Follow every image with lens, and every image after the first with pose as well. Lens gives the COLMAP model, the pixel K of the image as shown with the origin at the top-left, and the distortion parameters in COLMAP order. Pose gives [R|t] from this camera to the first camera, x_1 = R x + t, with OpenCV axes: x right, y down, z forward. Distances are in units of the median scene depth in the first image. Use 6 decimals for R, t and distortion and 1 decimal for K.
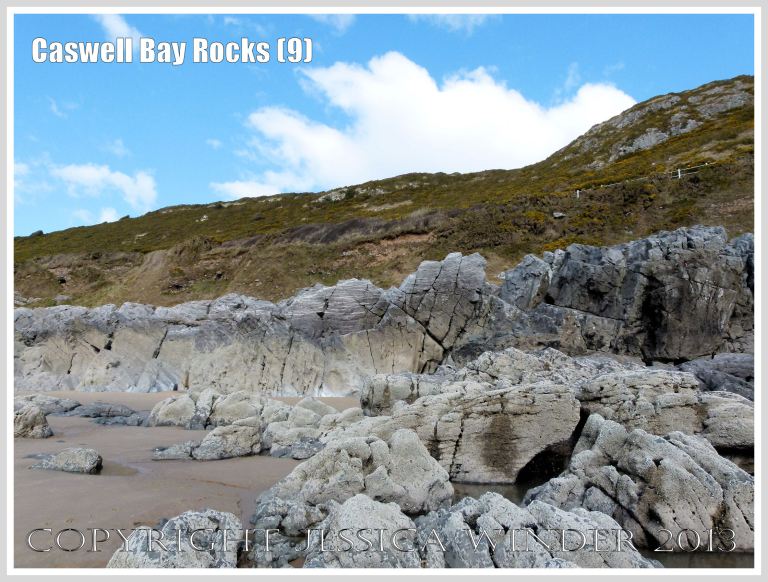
lens RADIAL K [[550.6, 0, 384.0], [0, 550.6, 291.0], [0, 0, 1]] dist [-0.046734, 0.034353]
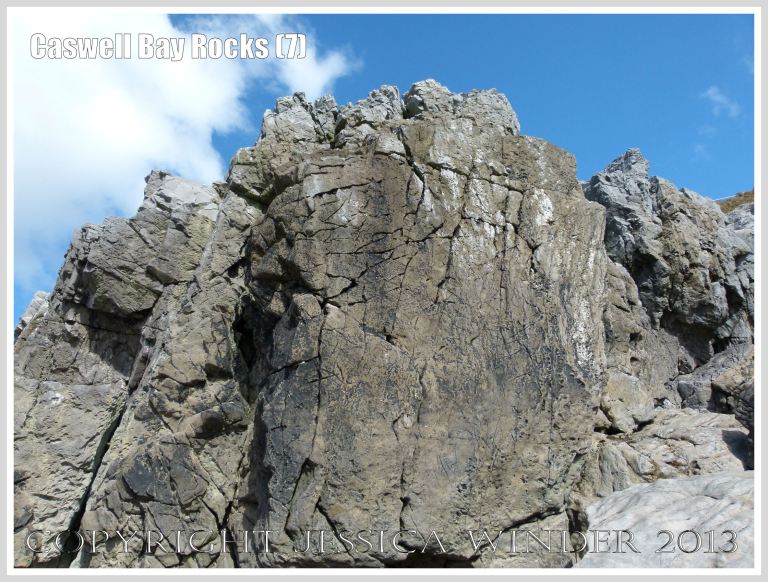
lens RADIAL K [[550.6, 0, 384.0], [0, 550.6, 291.0], [0, 0, 1]] dist [-0.046734, 0.034353]
pose [[0.942519, 0.032092, 0.332608, 0.456627], [0.098249, 0.924765, -0.367637, 0.105283], [-0.319382, 0.379183, 0.868456, 0.790303]]
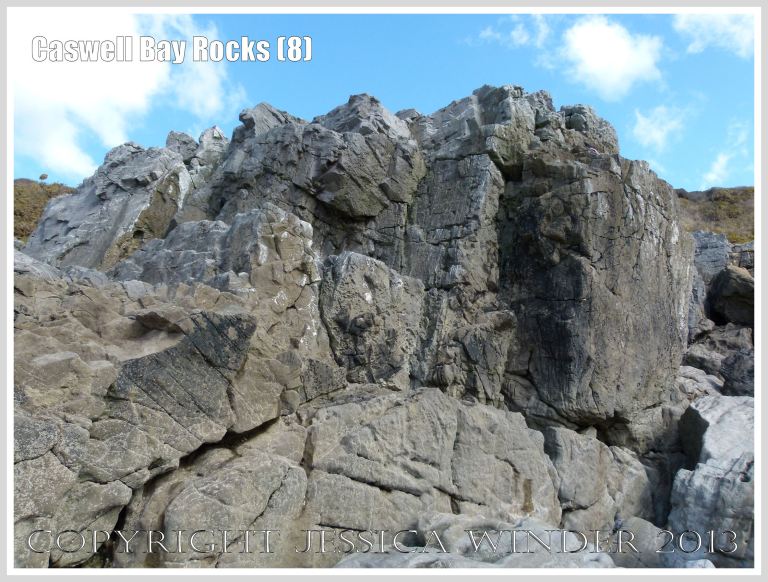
lens RADIAL K [[550.6, 0, 384.0], [0, 550.6, 291.0], [0, 0, 1]] dist [-0.046734, 0.034353]
pose [[0.740705, 0.165240, 0.651193, 0.224441], [-0.037251, 0.977892, -0.205768, 0.118593], [-0.670797, 0.128156, 0.730484, 0.817838]]
